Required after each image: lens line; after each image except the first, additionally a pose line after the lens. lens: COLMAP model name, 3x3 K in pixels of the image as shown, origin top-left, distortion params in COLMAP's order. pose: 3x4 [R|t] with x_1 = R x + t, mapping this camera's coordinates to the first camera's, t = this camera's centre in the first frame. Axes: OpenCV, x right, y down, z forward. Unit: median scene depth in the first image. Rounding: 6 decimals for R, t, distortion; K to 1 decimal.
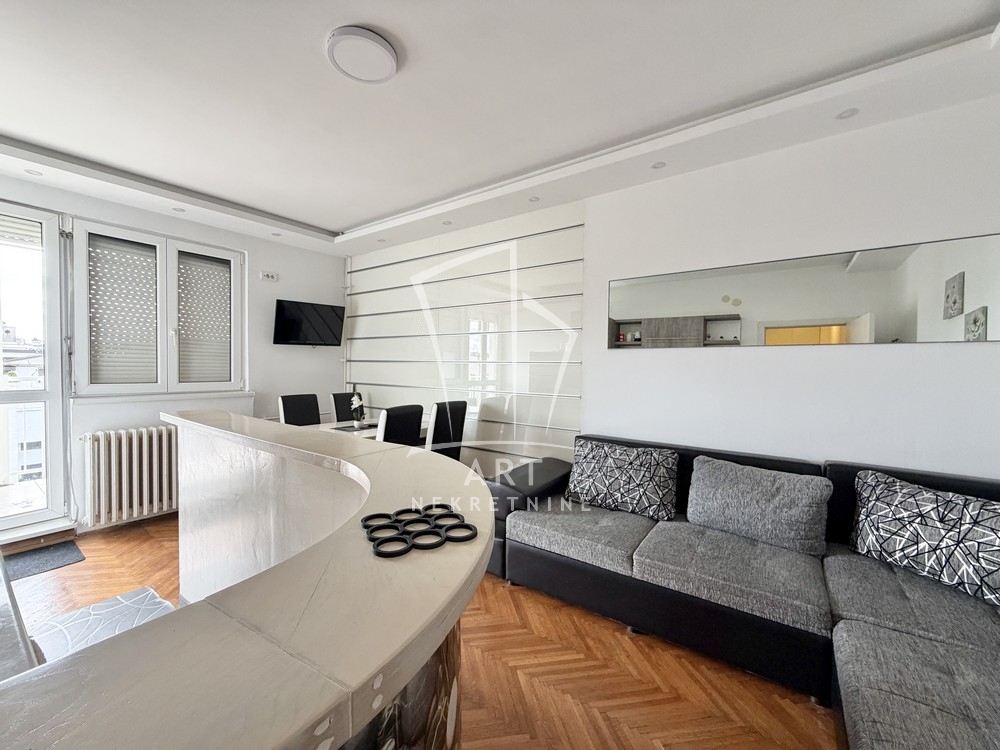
lens RADIAL K [[395.9, 0, 498.0], [0, 395.9, 376.3], [0, 0, 1]] dist [-0.001002, -0.000187]
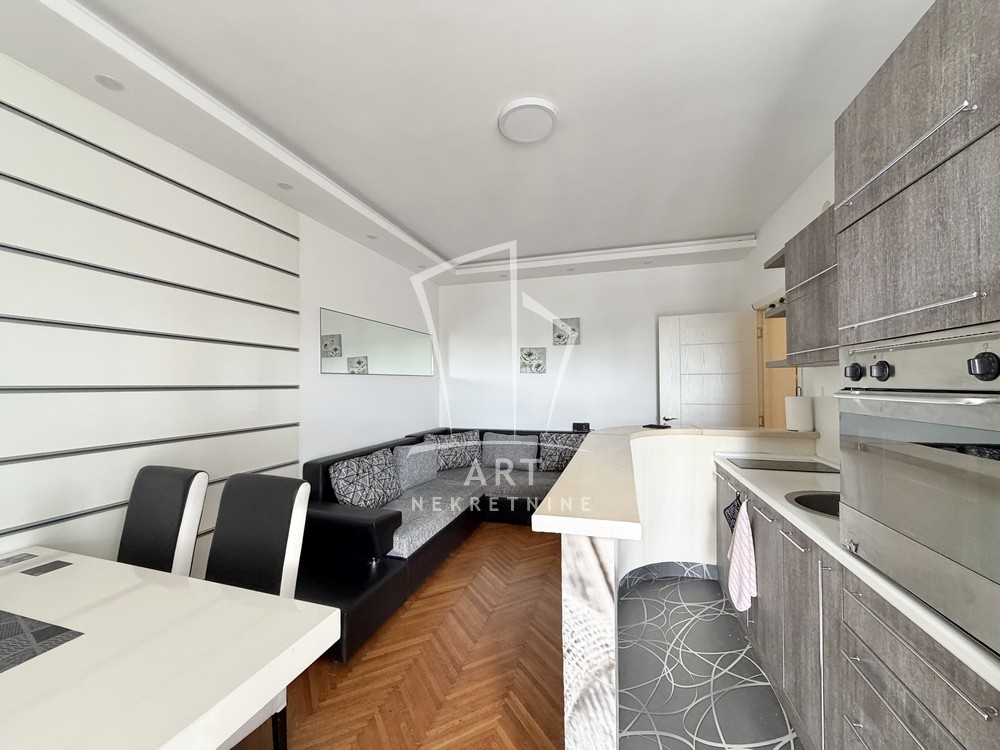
lens RADIAL K [[395.9, 0, 493.8], [0, 395.9, 374.9], [0, 0, 1]] dist [-0.001002, -0.000187]
pose [[-0.305156, 0.007755, 0.952271, -0.578212], [0.023765, 0.999717, -0.000526, -0.036316], [-0.952006, 0.022470, -0.305254, 0.607425]]
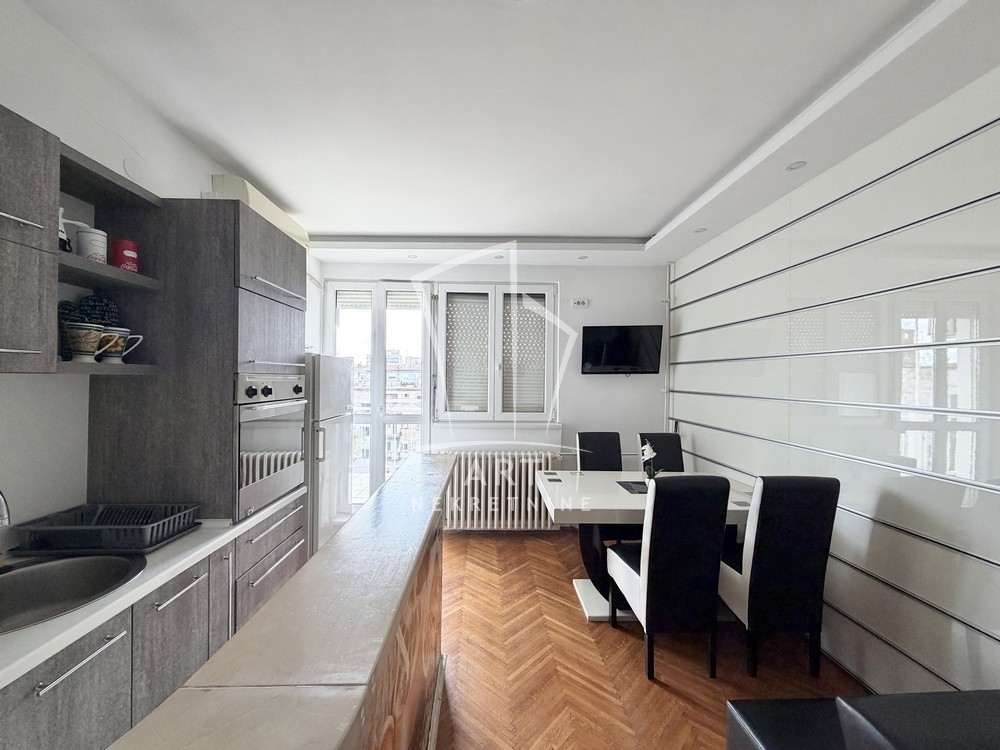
lens RADIAL K [[395.9, 0, 497.8], [0, 395.9, 378.7], [0, 0, 1]] dist [-0.001002, -0.000187]
pose [[0.606277, -0.006329, -0.795228, 0.058414], [-0.022814, 0.999418, -0.025347, -0.042496], [0.794926, 0.033510, 0.605780, 0.274579]]
